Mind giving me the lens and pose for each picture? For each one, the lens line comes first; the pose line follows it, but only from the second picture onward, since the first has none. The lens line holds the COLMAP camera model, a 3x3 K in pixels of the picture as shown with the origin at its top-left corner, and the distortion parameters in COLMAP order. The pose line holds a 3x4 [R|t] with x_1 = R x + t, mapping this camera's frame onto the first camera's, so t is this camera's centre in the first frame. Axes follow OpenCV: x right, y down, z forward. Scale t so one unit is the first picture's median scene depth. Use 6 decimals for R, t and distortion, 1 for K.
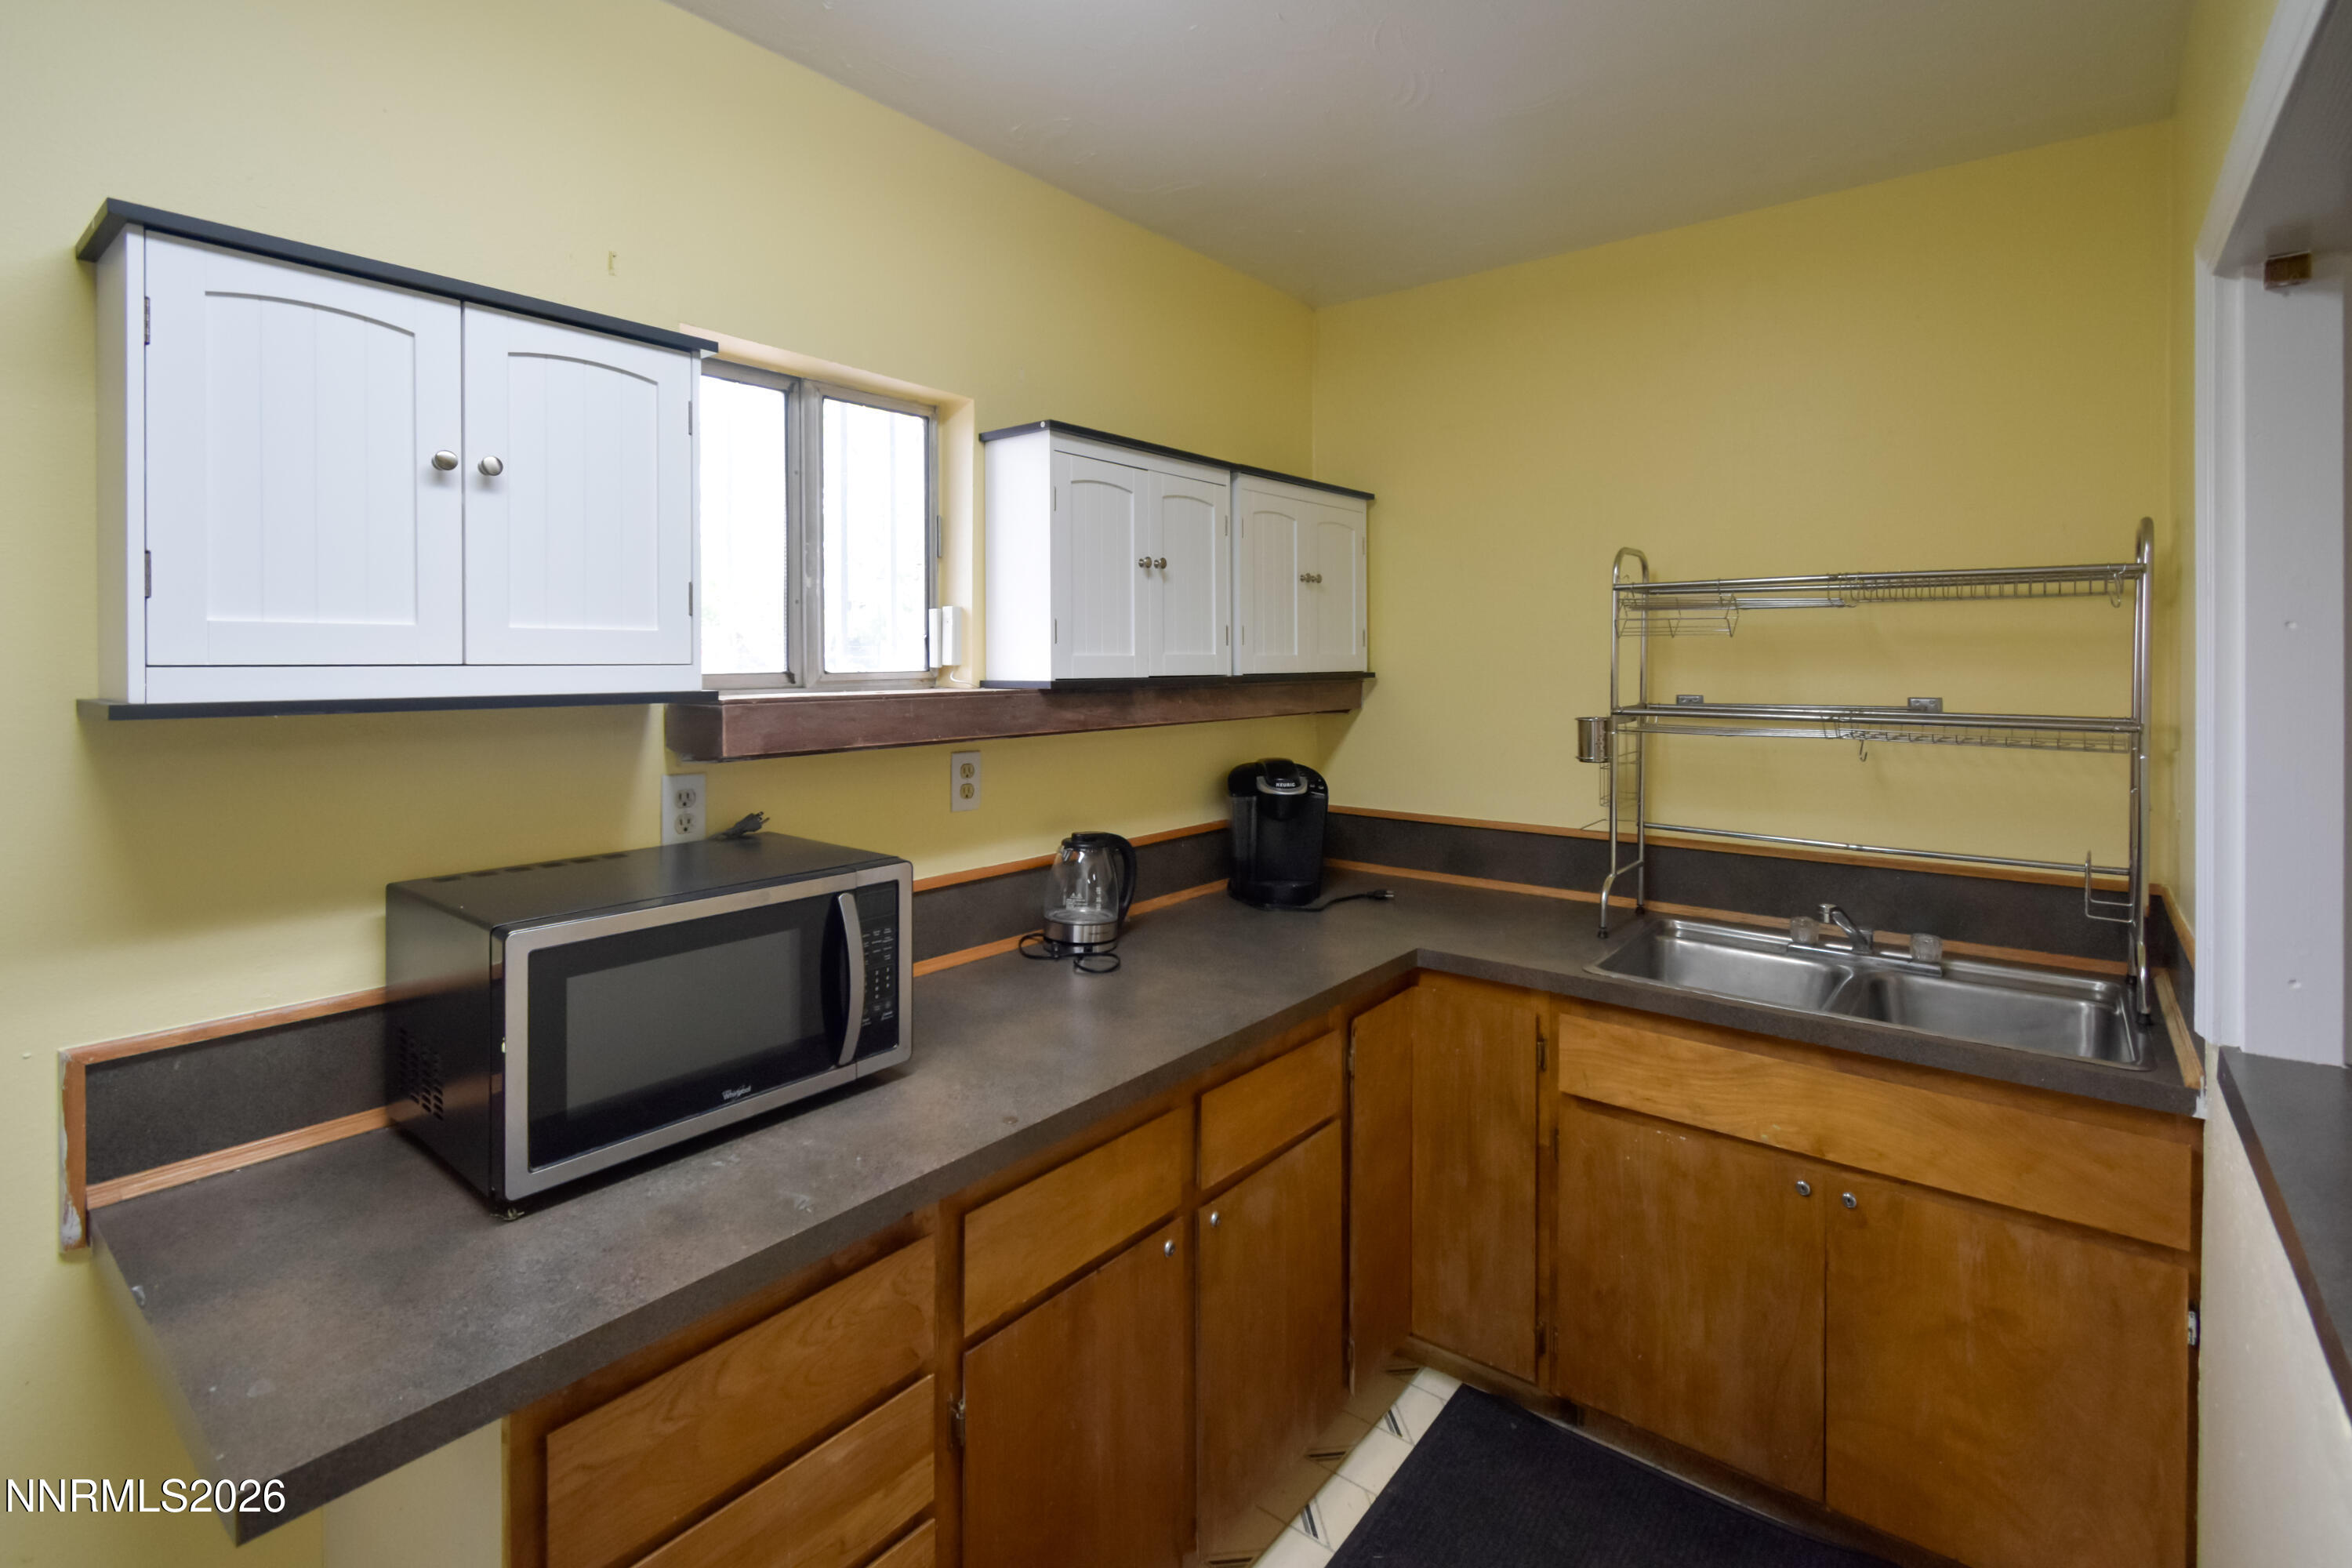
lens RADIAL K [[1099.6, 0, 1185.1], [0, 1099.6, 660.9], [0, 0, 1]] dist [0.001807, -0.000504]
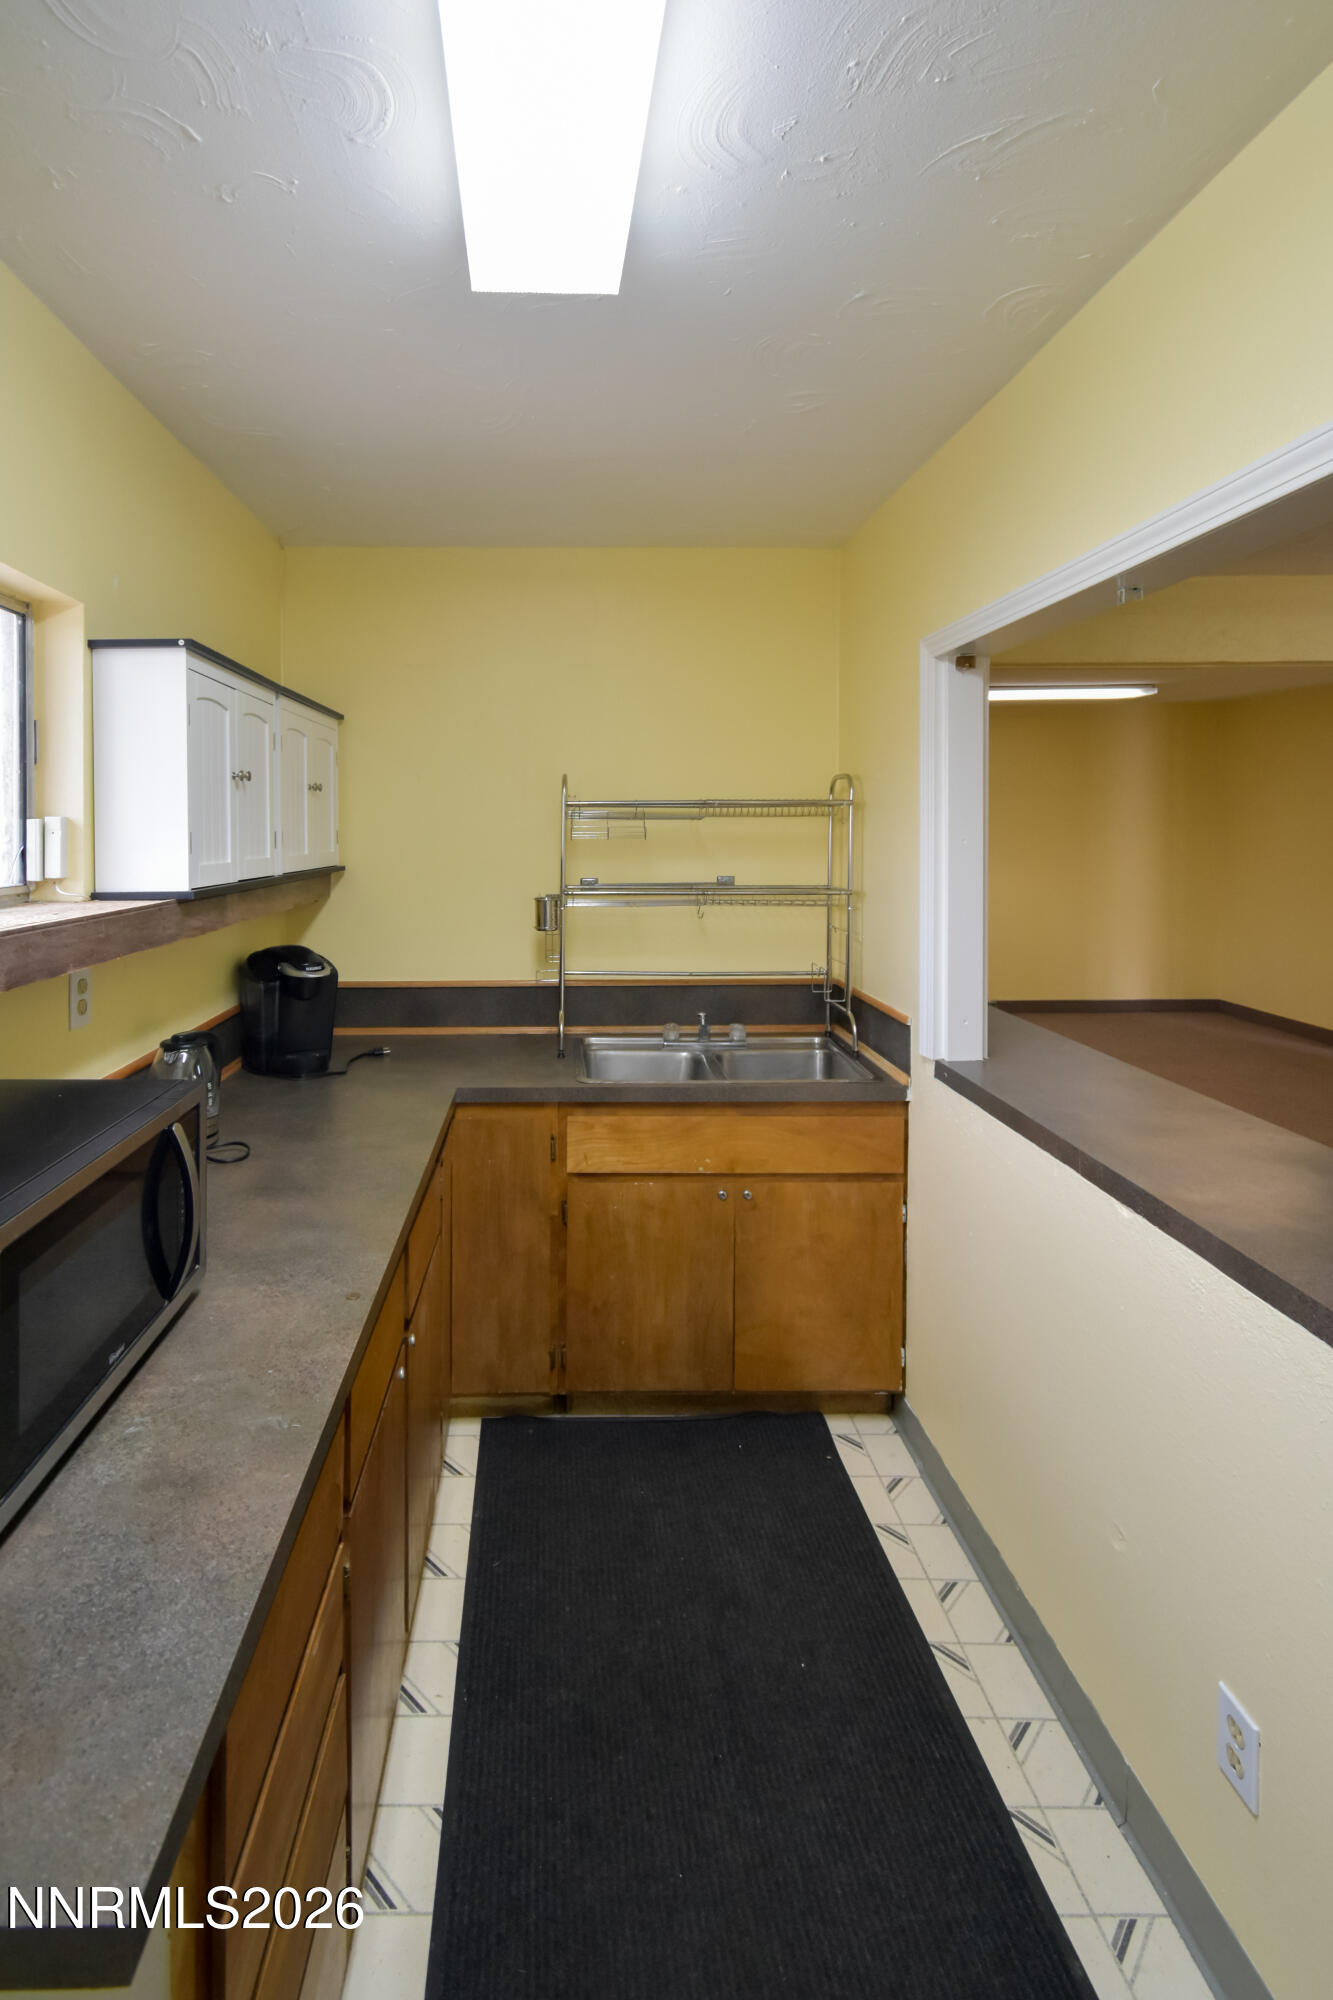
lens RADIAL K [[935.0, 0, 587.9], [0, 935.0, 843.7], [0, 0, 1]] dist [0.001807, -0.000504]
pose [[0.776706, -0.011005, 0.629767, -0.375897], [0.006282, 0.999933, 0.009726, -0.031764], [-0.629832, -0.003598, 0.776723, 0.078299]]
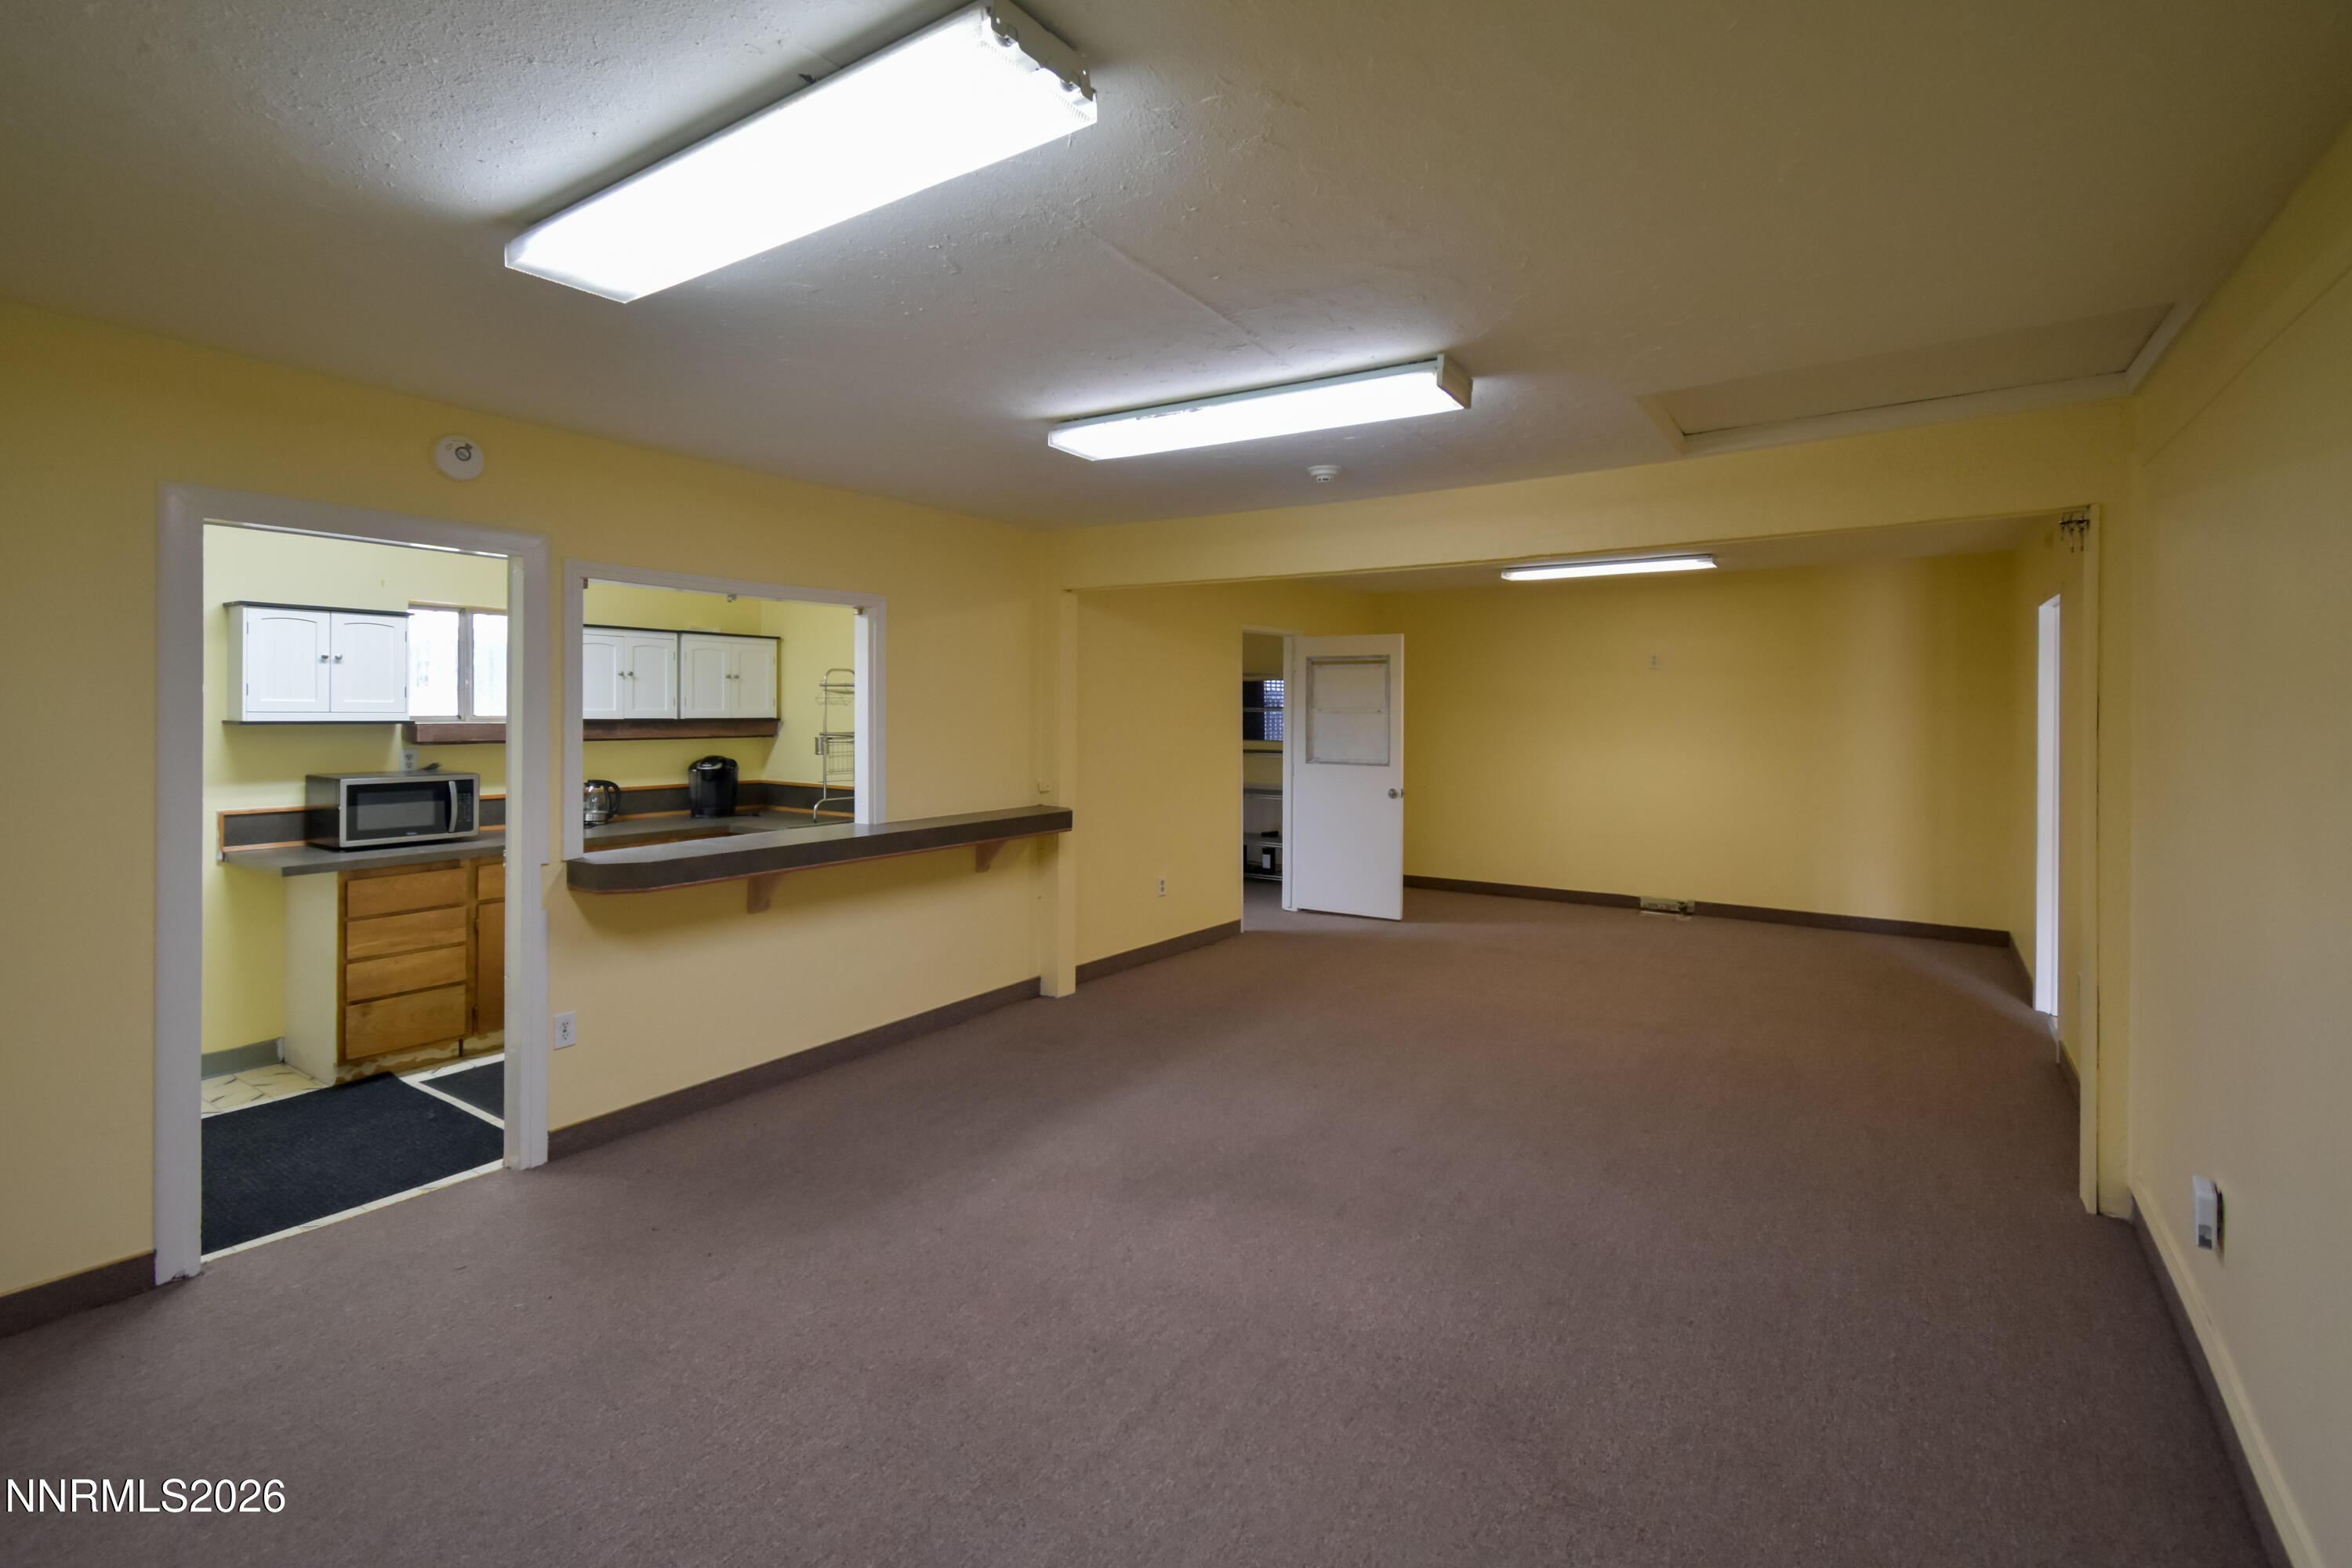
lens RADIAL K [[1038.7, 0, 1169.1], [0, 1038.7, 711.4], [0, 0, 1]] dist [0.001037, -0.000045]
pose [[0.995371, 0.007934, 0.095780, 1.073625], [-0.007865, 0.999968, -0.001104, -0.009820], [-0.095786, 0.000346, 0.995402, -1.623598]]
